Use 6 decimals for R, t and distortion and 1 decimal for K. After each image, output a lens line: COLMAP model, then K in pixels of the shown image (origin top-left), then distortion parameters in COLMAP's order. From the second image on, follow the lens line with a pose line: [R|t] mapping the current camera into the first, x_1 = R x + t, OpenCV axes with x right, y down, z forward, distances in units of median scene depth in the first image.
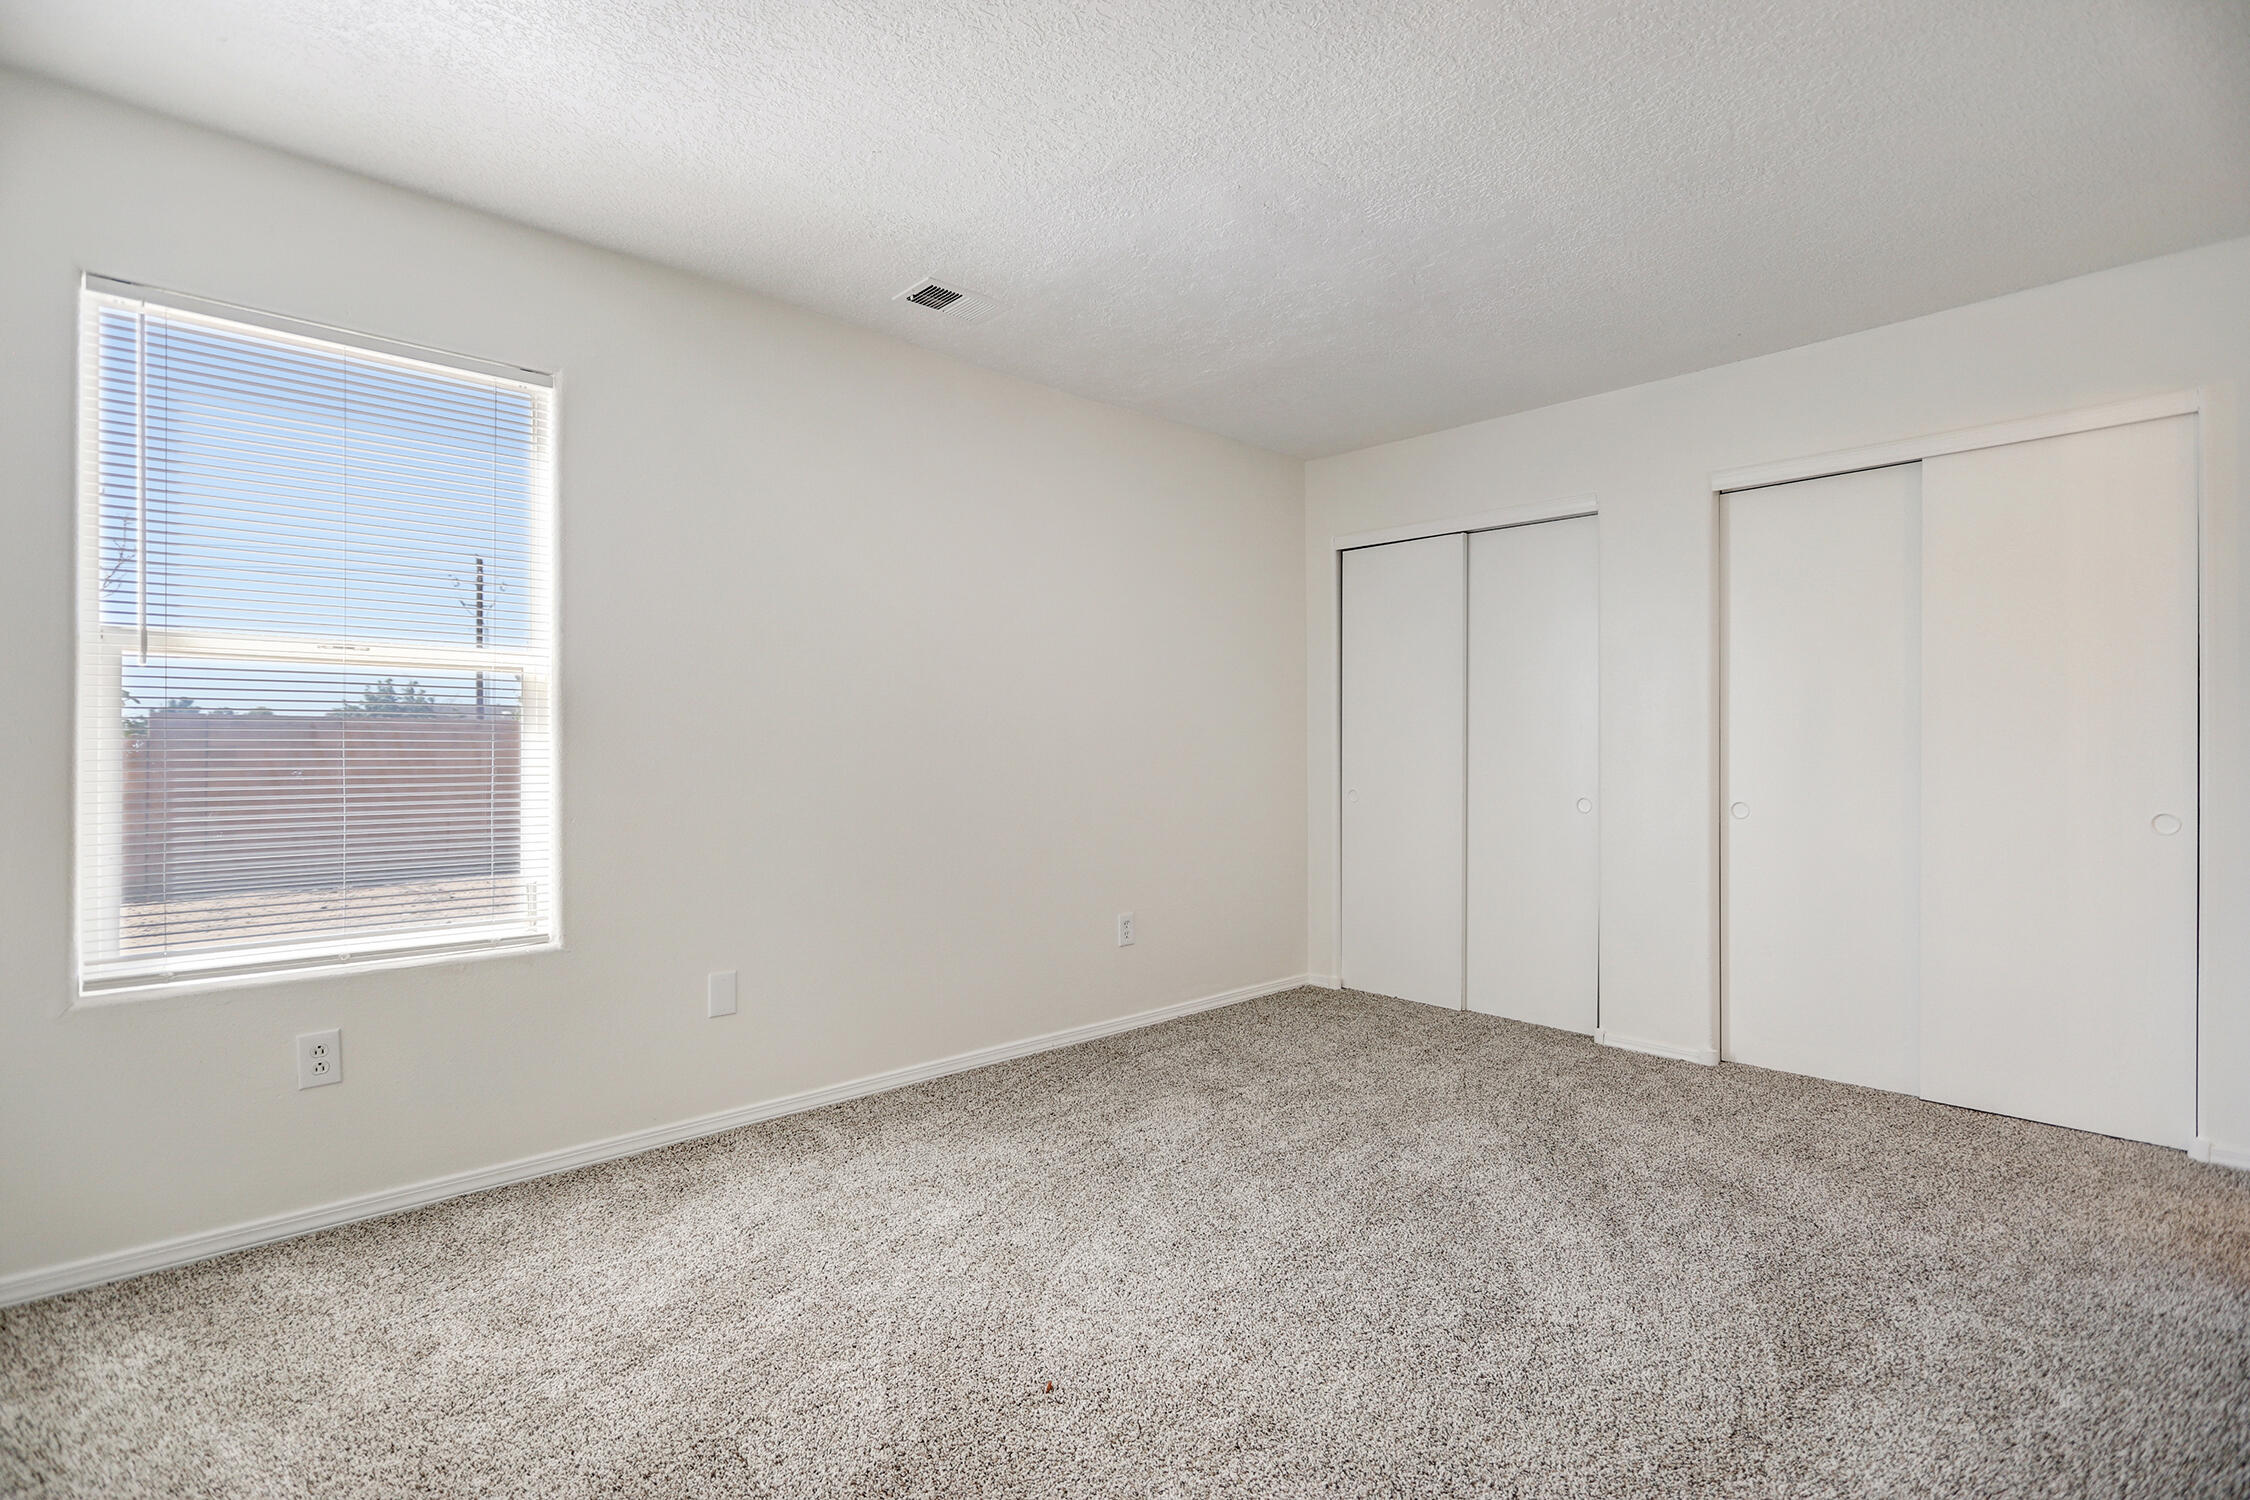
lens RADIAL K [[1069.8, 0, 1123.9], [0, 1069.8, 761.2], [0, 0, 1]] dist [0.000749, 0.002571]
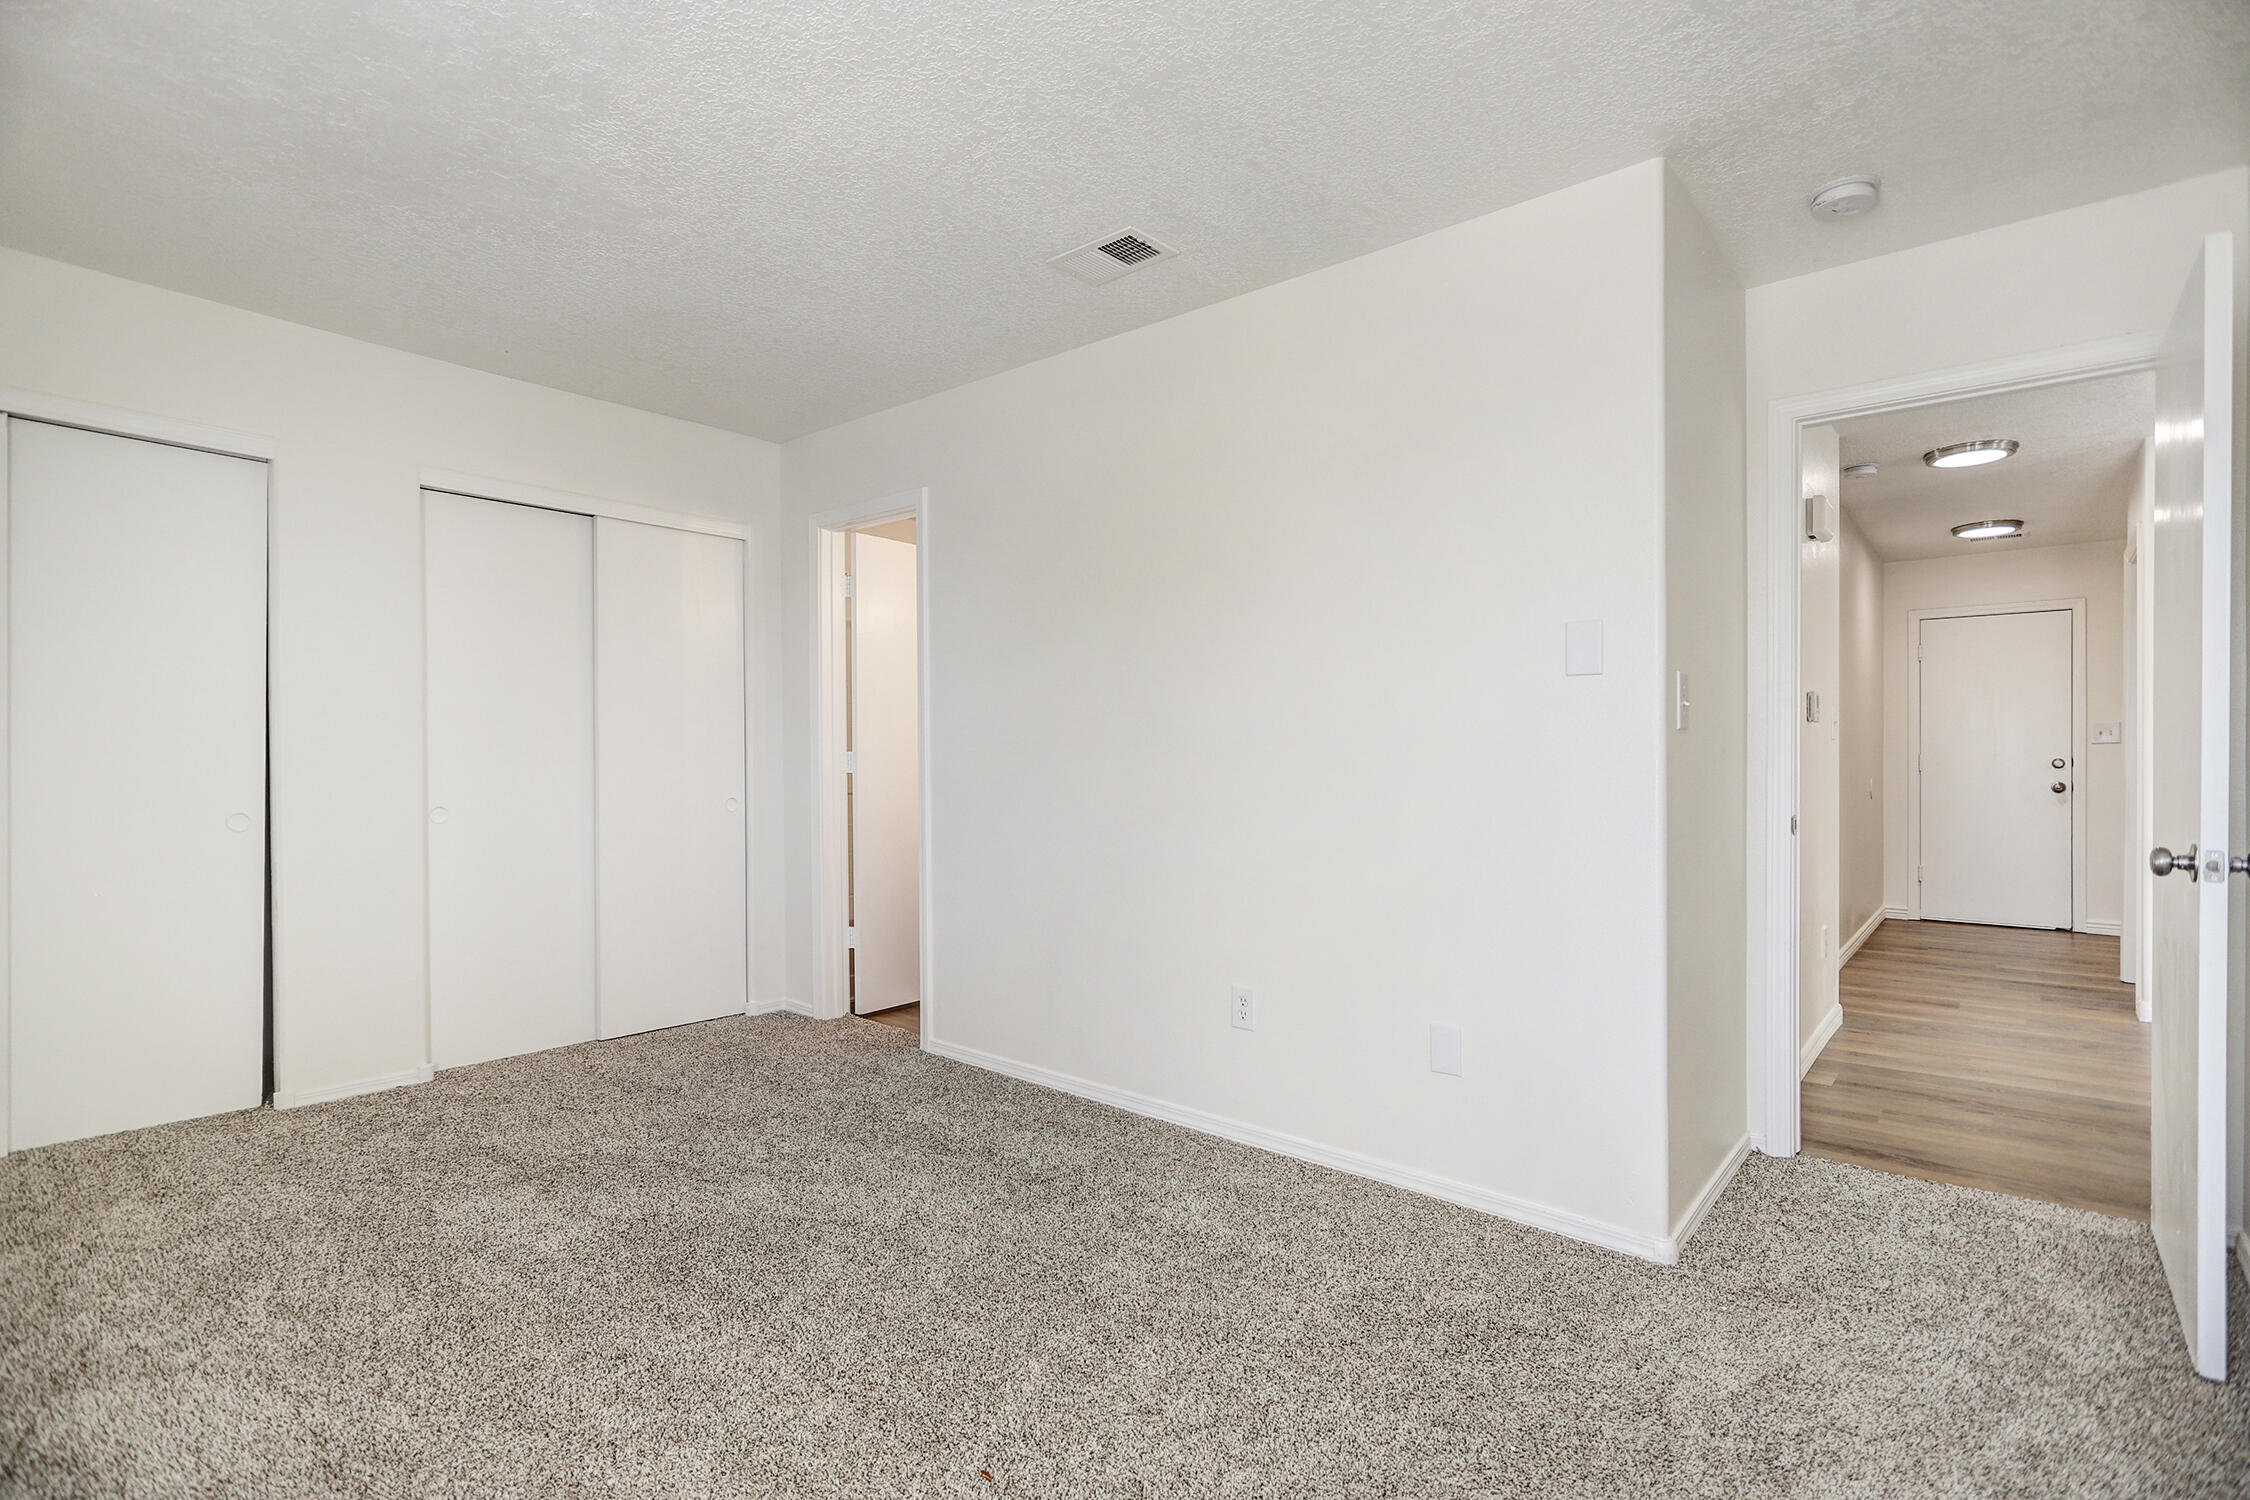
lens RADIAL K [[1069.8, 0, 1123.9], [0, 1069.8, 761.2], [0, 0, 1]] dist [0.000749, 0.002571]
pose [[-0.119816, -0.003646, 0.992789, -0.592423], [0.005952, 0.999973, 0.004391, -0.005307], [-0.992778, 0.006436, -0.119791, 0.603549]]
